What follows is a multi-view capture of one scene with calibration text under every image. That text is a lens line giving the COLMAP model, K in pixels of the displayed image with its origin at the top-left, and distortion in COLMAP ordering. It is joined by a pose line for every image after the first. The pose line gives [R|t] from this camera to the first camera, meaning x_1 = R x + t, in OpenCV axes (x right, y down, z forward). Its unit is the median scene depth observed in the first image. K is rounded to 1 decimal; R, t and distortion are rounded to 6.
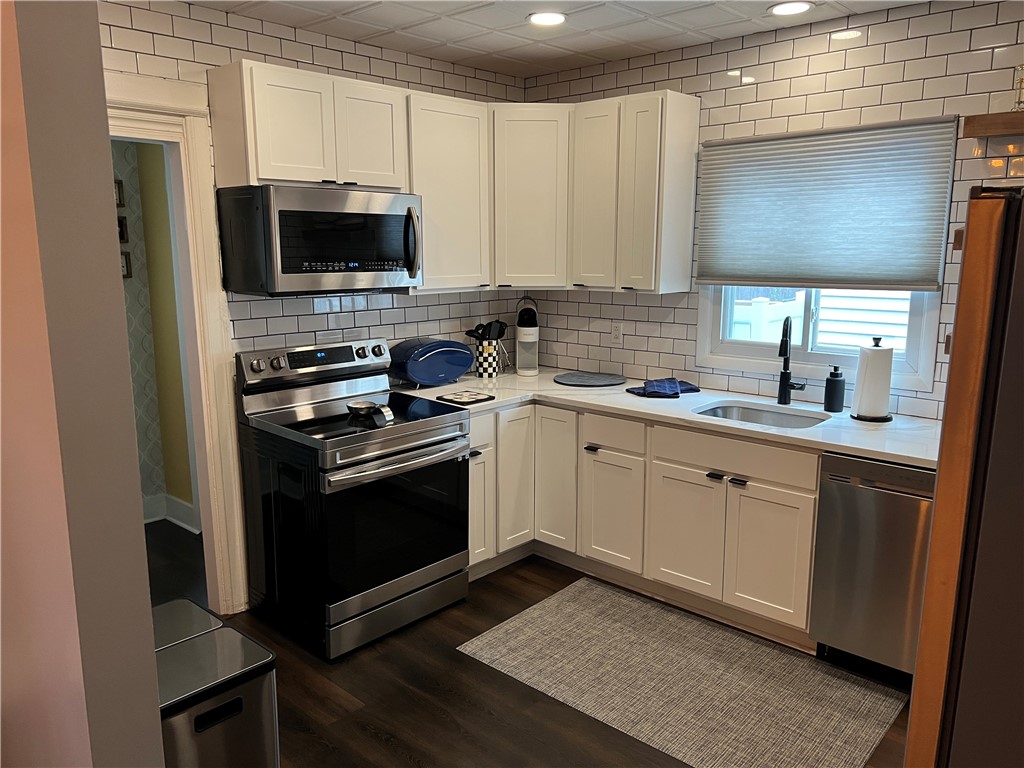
lens RADIAL K [[767.3, 0, 502.0], [0, 767.3, 386.3], [0, 0, 1]] dist [0.048663, -0.069680]
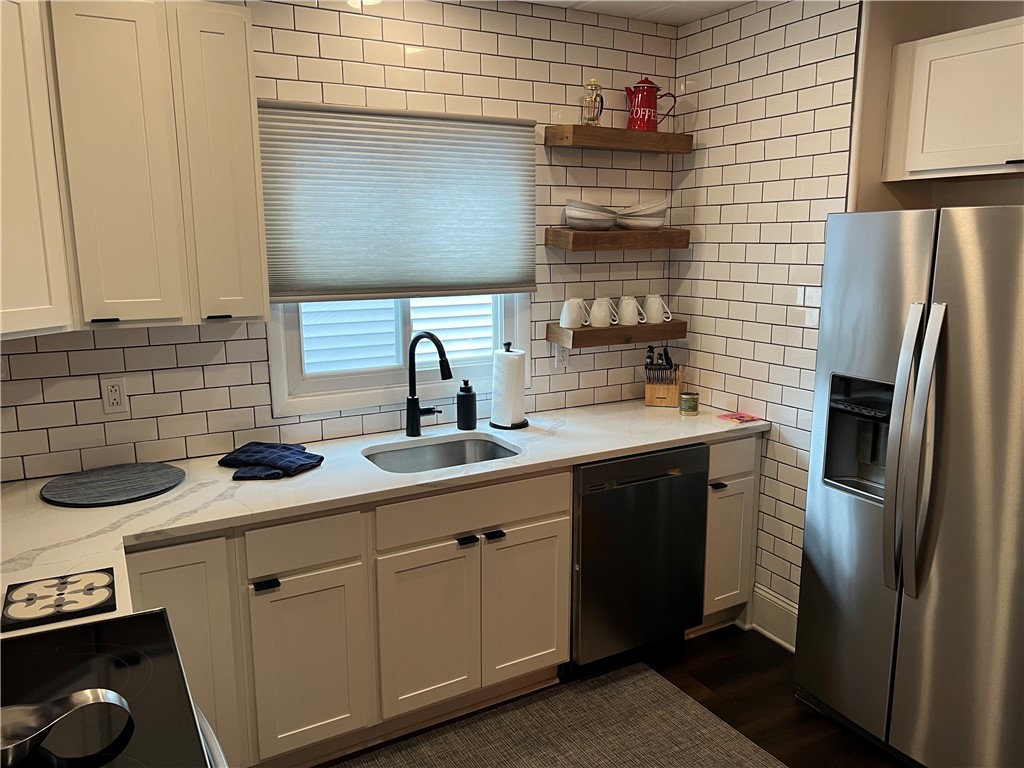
lens RADIAL K [[767.3, 0, 508.4], [0, 767.3, 385.2], [0, 0, 1]] dist [0.048663, -0.069680]
pose [[0.296501, -0.172041, 0.939409, -0.391433], [0.178940, 0.976228, 0.122306, -0.117813], [-0.938119, 0.131834, 0.320238, 0.642004]]
